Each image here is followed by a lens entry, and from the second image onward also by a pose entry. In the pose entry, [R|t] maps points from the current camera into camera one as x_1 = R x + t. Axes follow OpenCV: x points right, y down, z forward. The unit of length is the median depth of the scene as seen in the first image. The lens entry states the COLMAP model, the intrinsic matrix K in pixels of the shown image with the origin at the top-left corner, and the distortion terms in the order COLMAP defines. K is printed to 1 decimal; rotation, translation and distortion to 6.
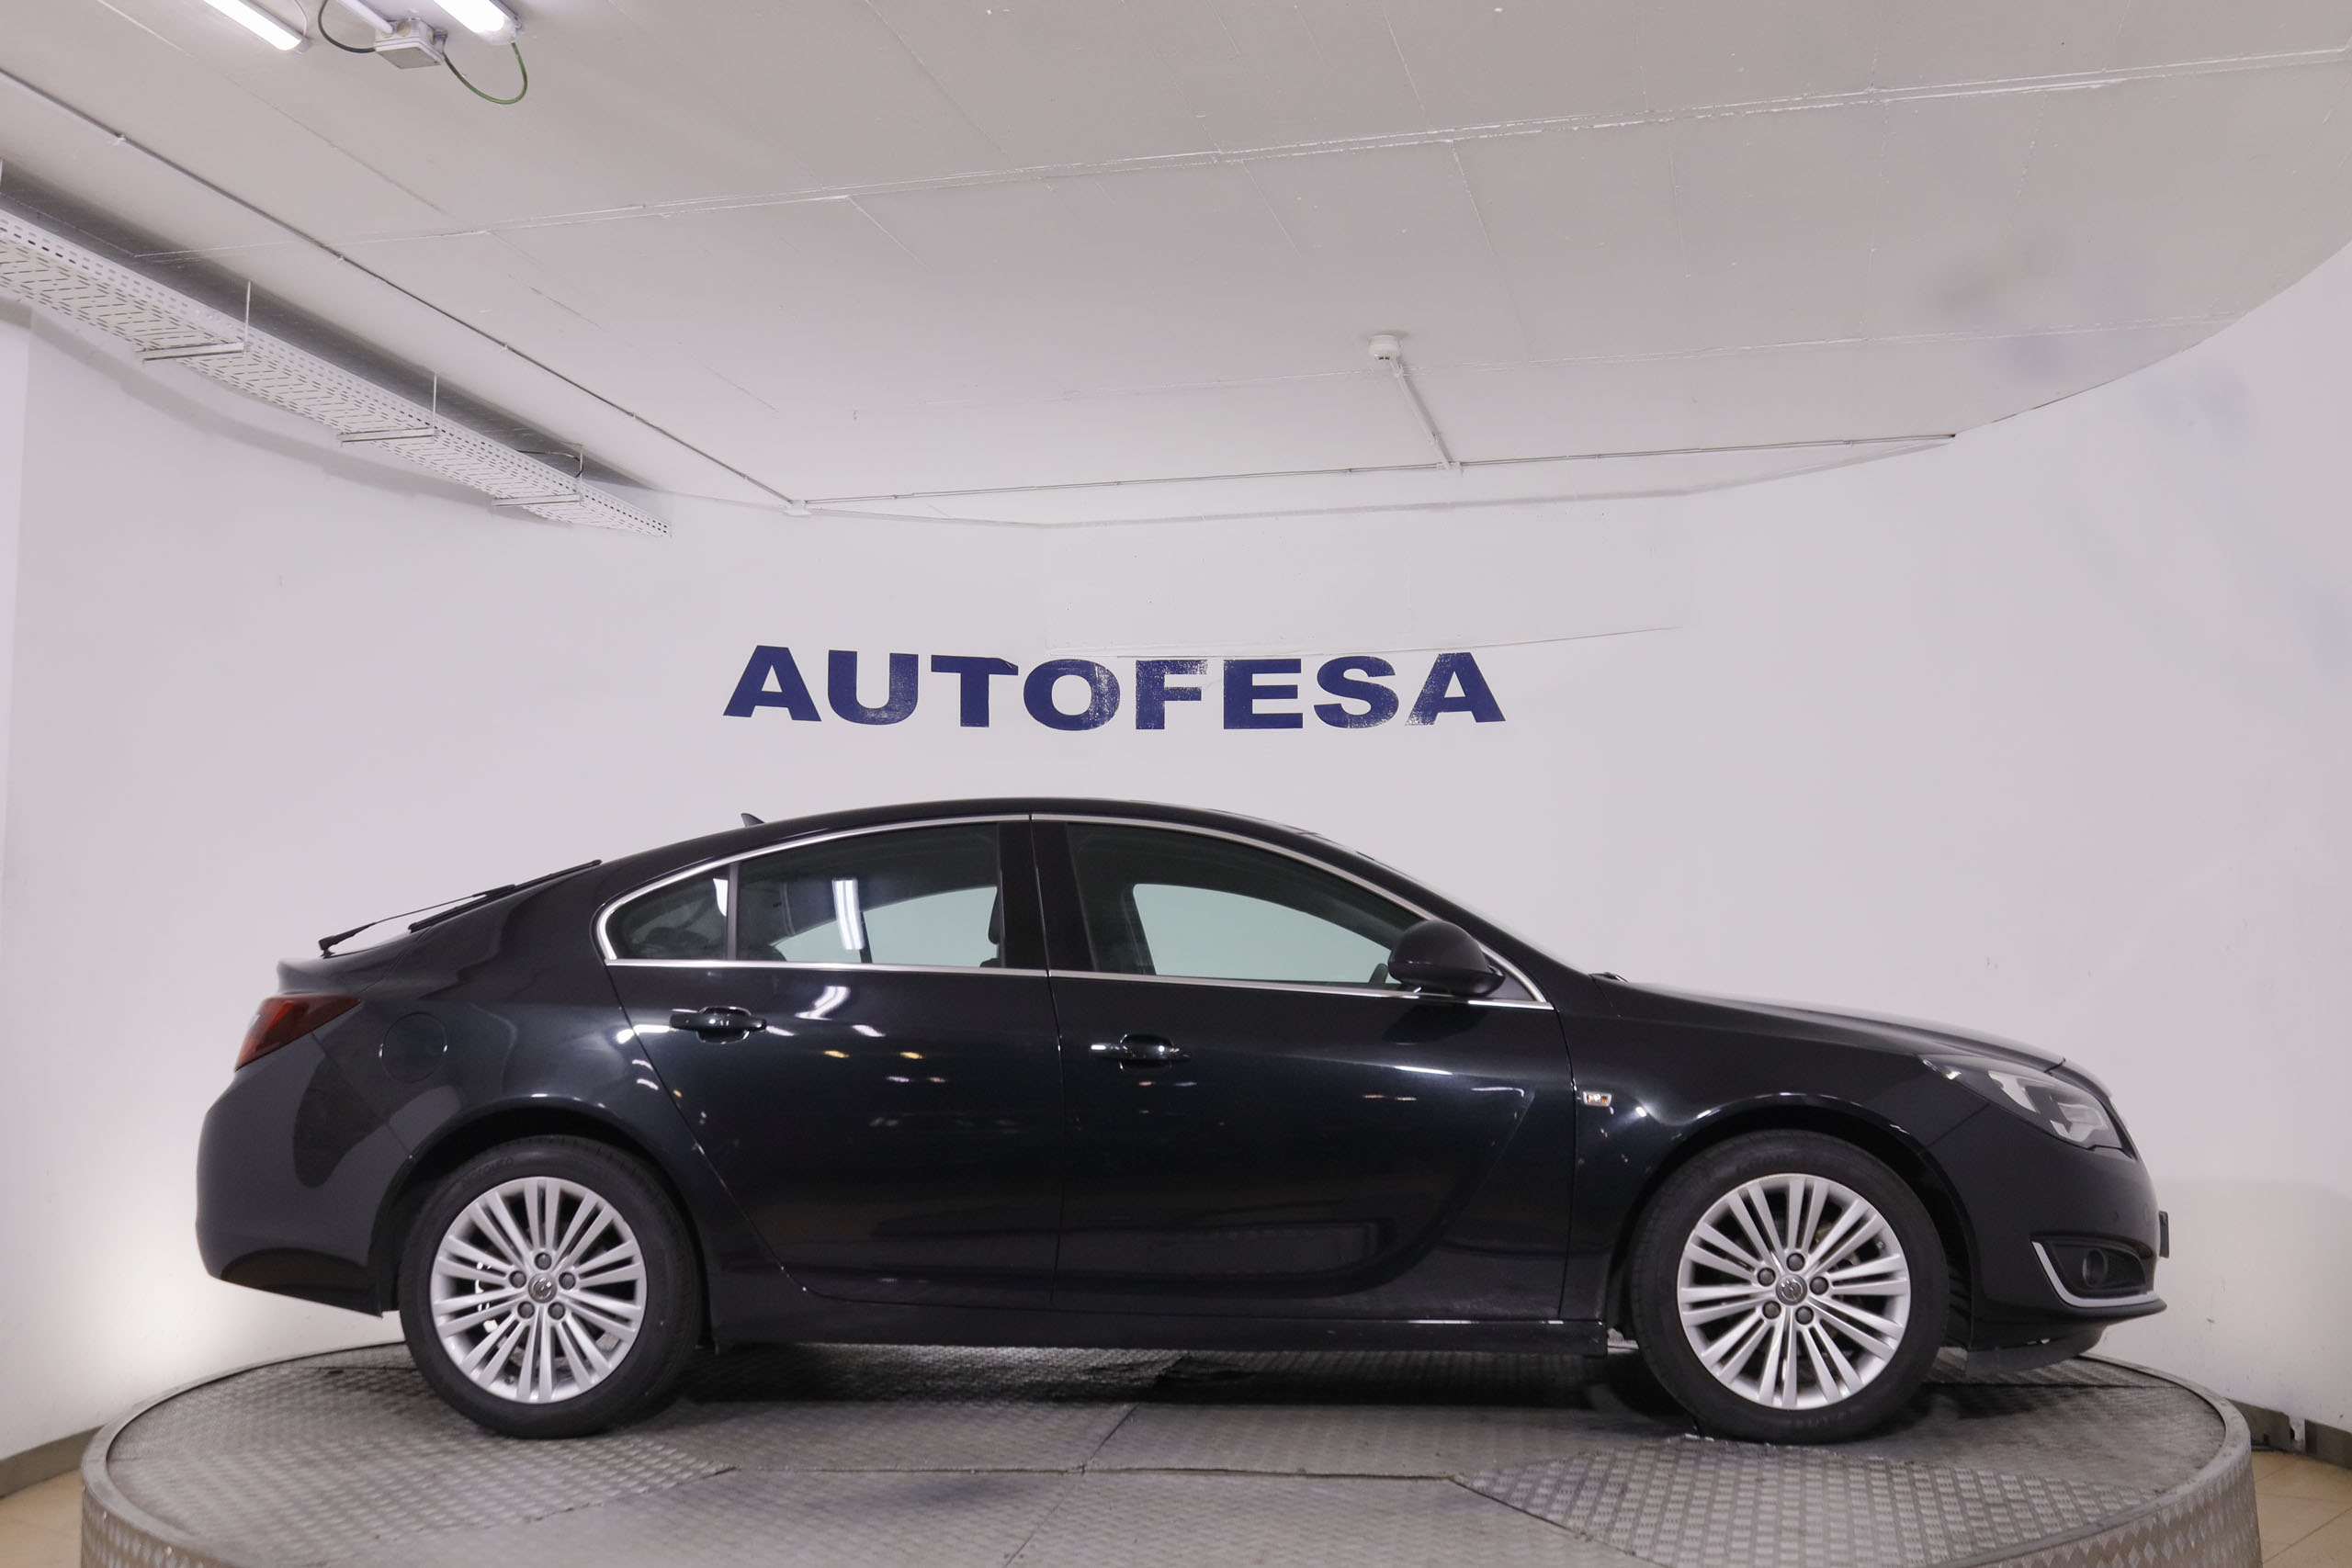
lens RADIAL K [[2524.1, 0, 1183.6], [0, 2524.1, 792.9], [0, 0, 1]] dist [-0.128436, 0.161603]
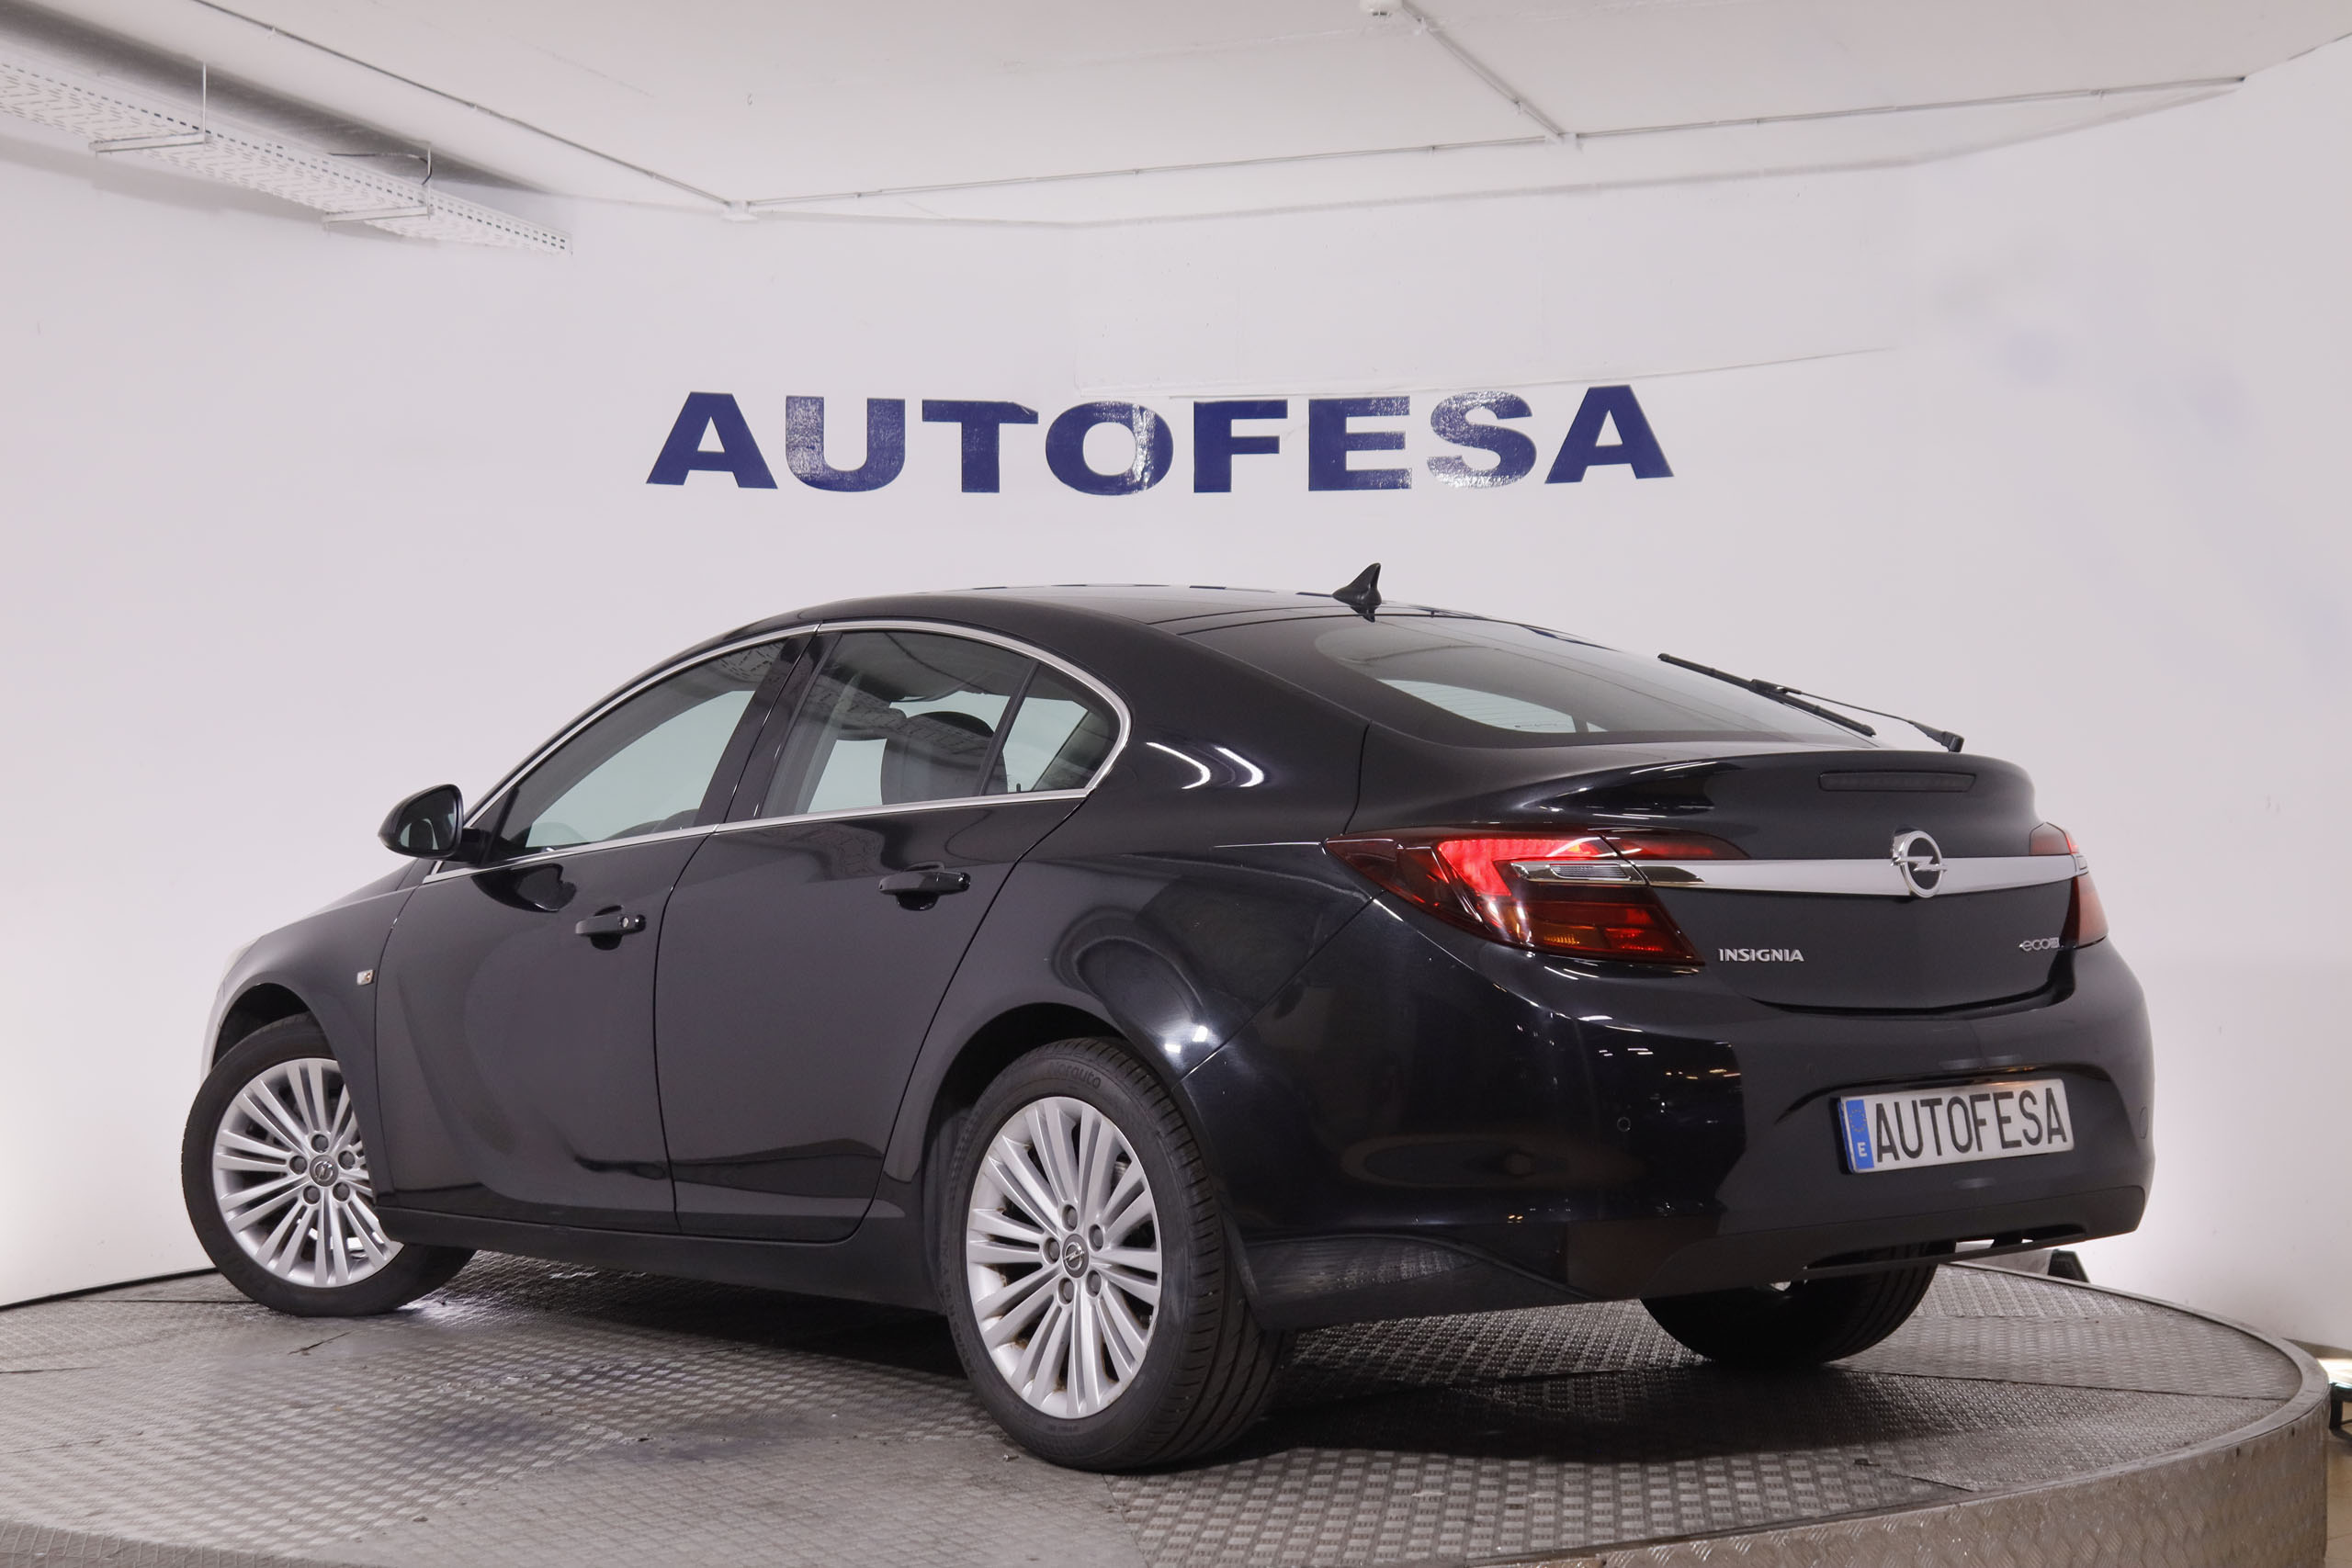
lens RADIAL K [[3577.4, 0, 1176.0], [0, 3577.4, 784.0], [0, 0, 1]] dist [-0.043756, 0.164384]
pose [[0.990314, -0.001356, -0.138843, 0.137802], [0.010574, 0.997785, 0.065672, -0.009403], [0.138446, -0.066504, 0.988135, -0.077978]]
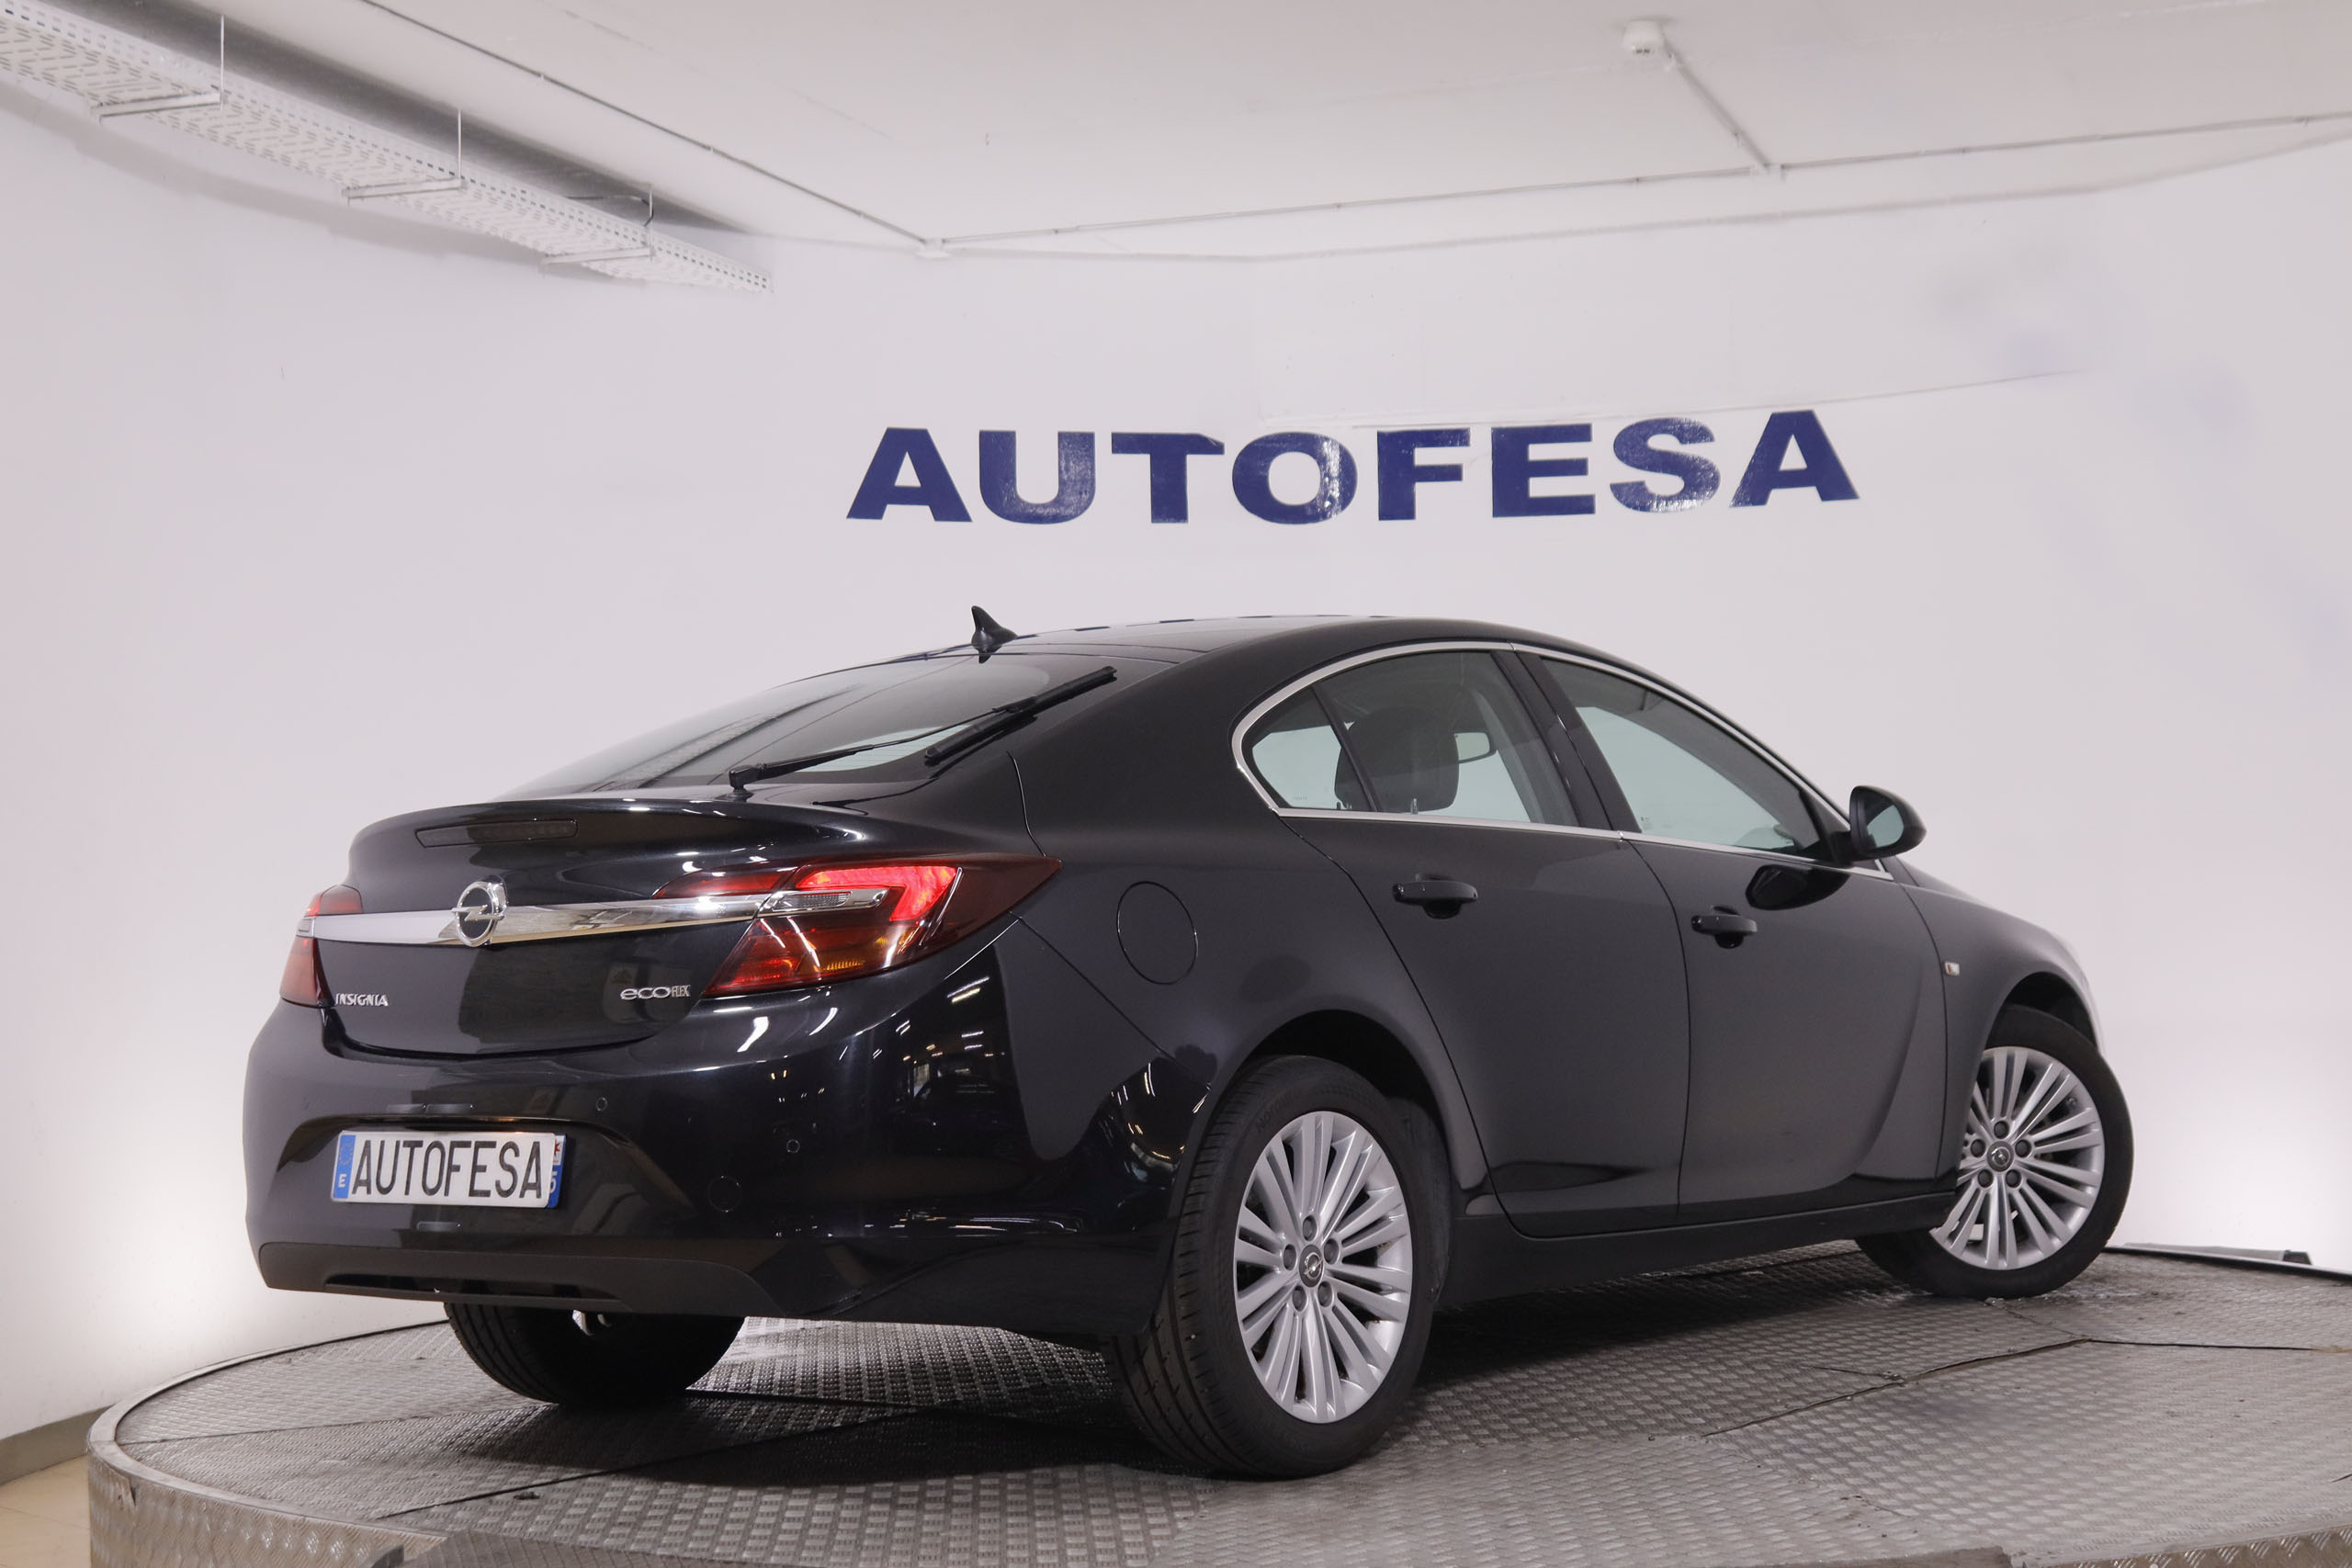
lens RADIAL K [[3577.4, 0, 1176.0], [0, 3577.4, 784.0], [0, 0, 1]] dist [-0.043756, 0.164384]
pose [[0.993194, -0.016862, -0.115244, 0.048817], [0.023796, 0.997971, 0.059059, -0.012022], [0.114015, -0.061399, 0.991580, -0.106946]]
